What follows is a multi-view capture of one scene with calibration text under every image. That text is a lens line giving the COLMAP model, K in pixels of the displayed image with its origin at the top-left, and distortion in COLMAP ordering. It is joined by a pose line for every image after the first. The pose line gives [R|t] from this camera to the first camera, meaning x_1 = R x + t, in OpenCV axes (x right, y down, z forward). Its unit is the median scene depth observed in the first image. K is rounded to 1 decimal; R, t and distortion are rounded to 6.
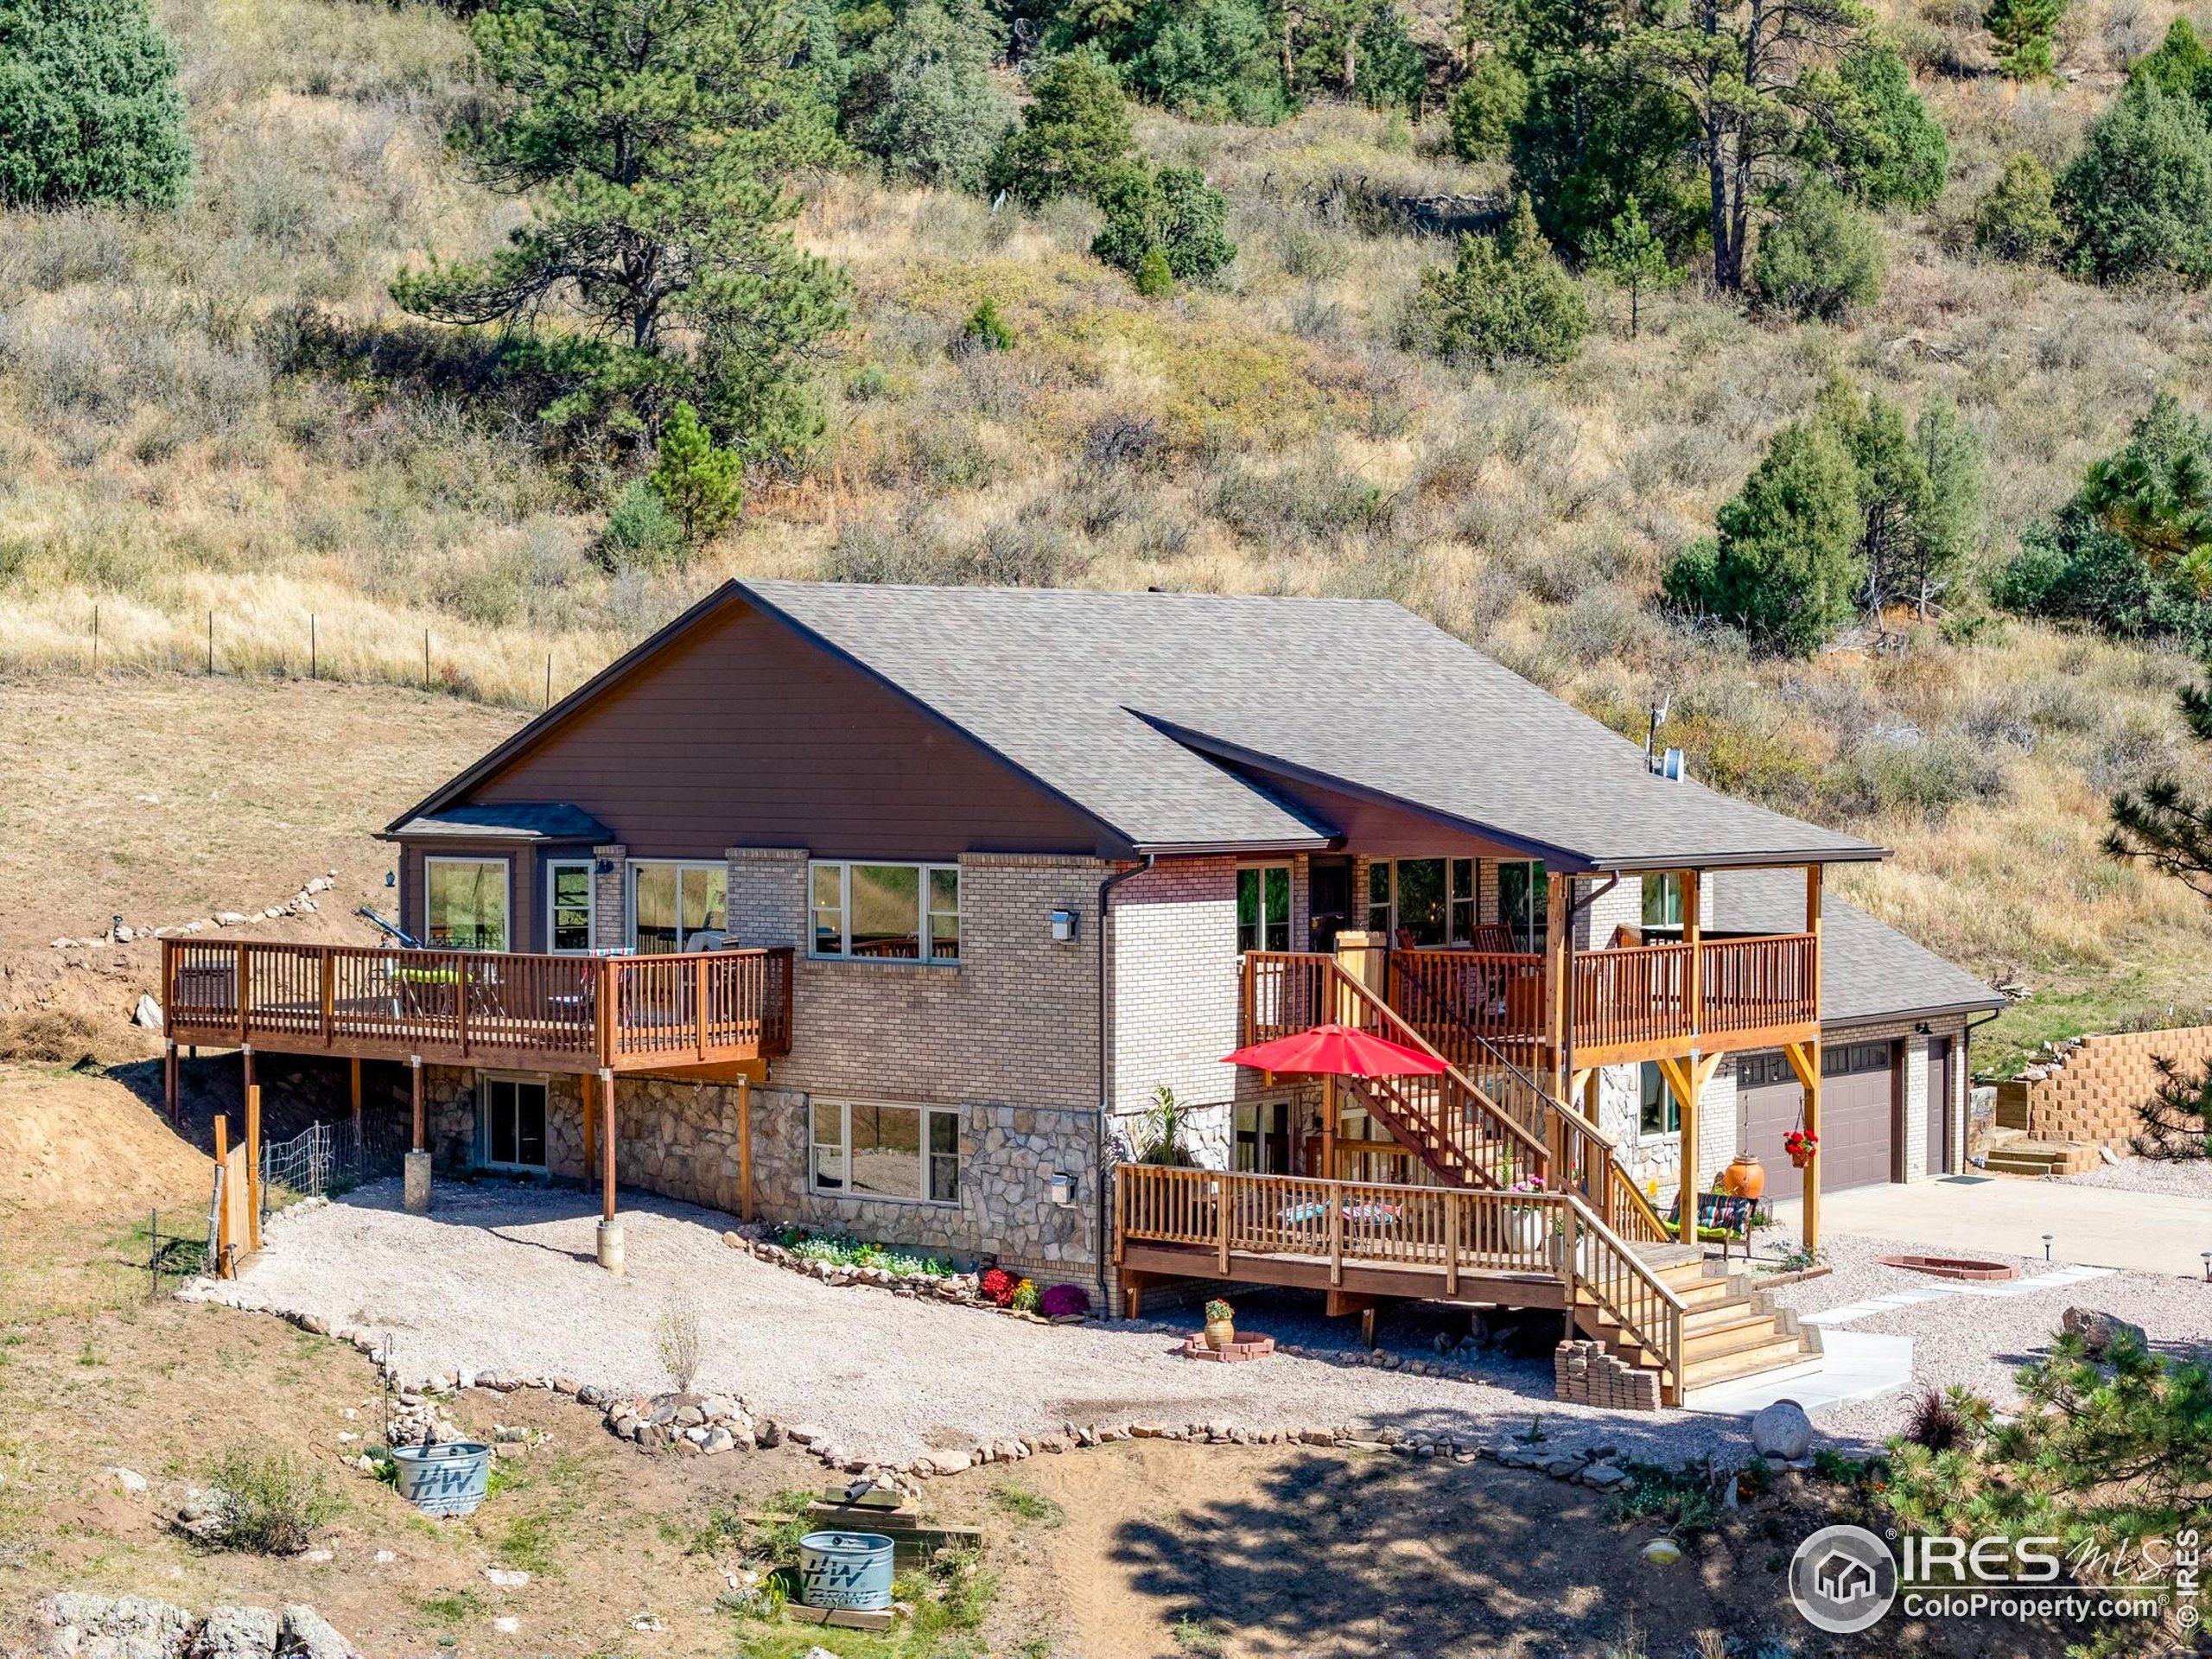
lens RADIAL K [[4409.3, 0, 1113.0], [0, 4409.3, 831.8], [0, 0, 1]] dist [-0.103371, 0.000000]
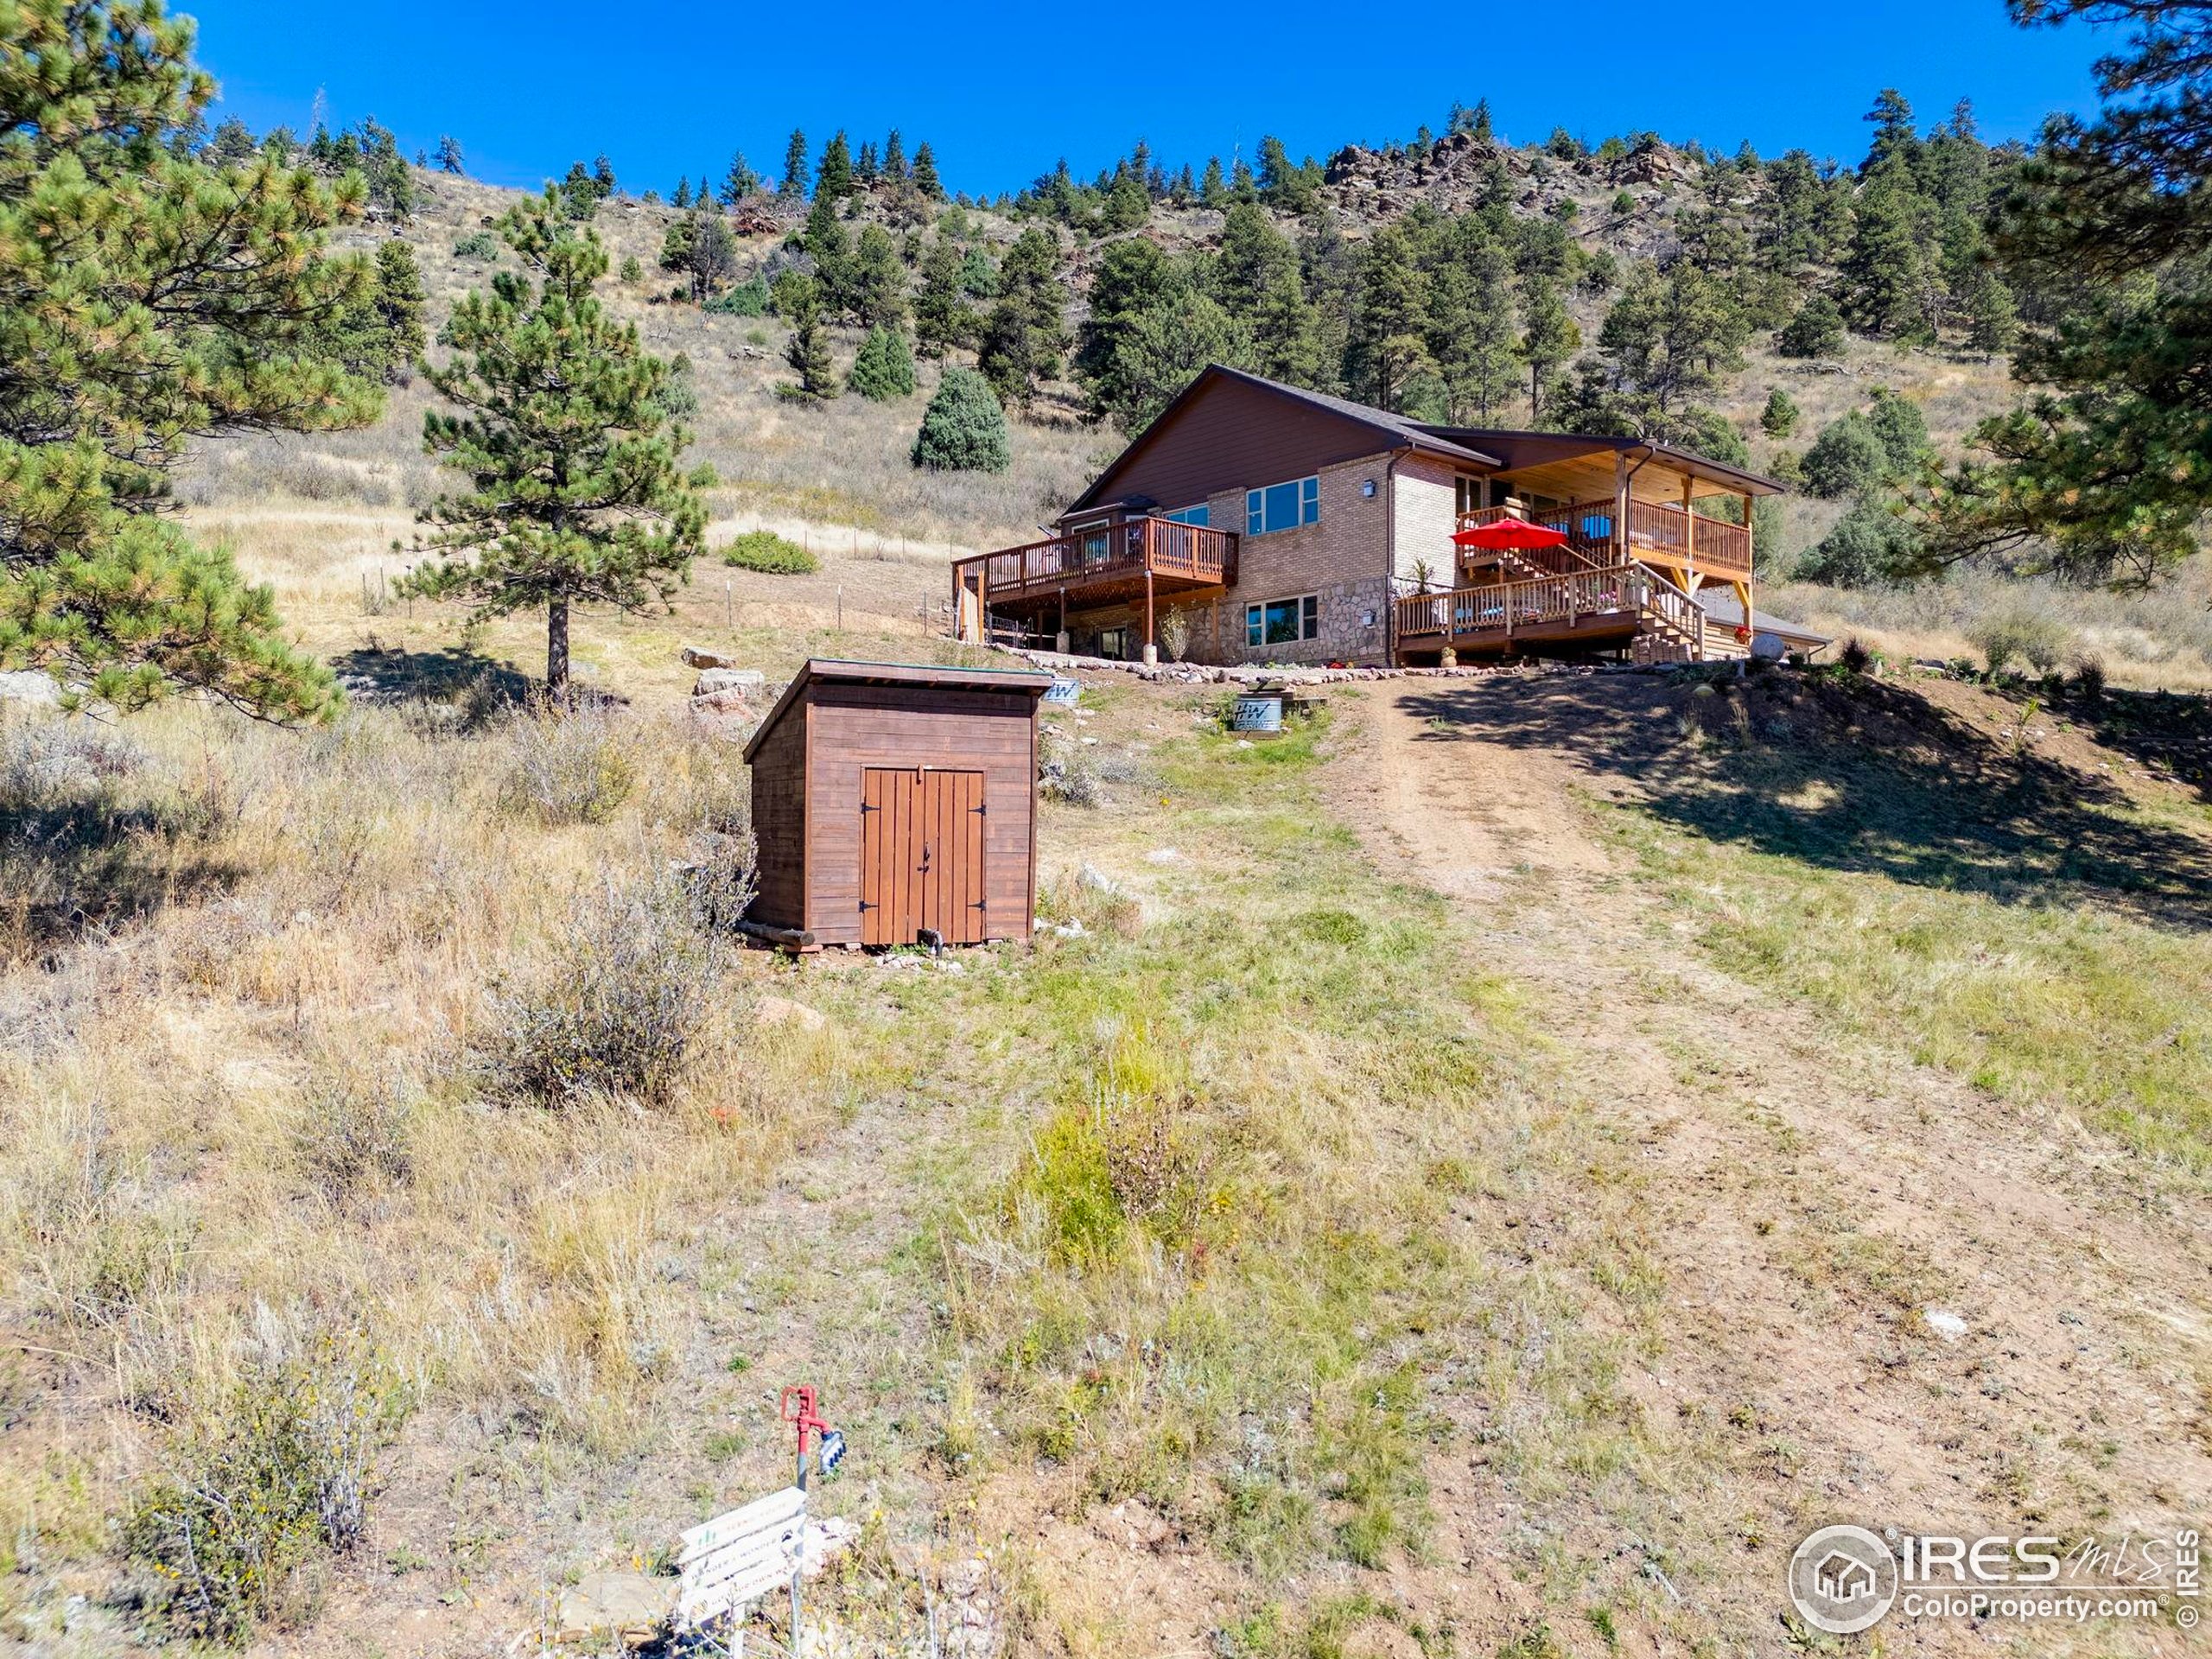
lens RADIAL K [[1615.7, 0, 1083.0], [0, 1615.7, 813.3], [0, 0, 1]] dist [0.033532, -0.010216]
pose [[0.983416, -0.002631, -0.181346, -0.005028], [-0.005955, 0.998887, -0.046787, 0.177161], [0.181267, 0.047091, 0.982306, 0.207191]]
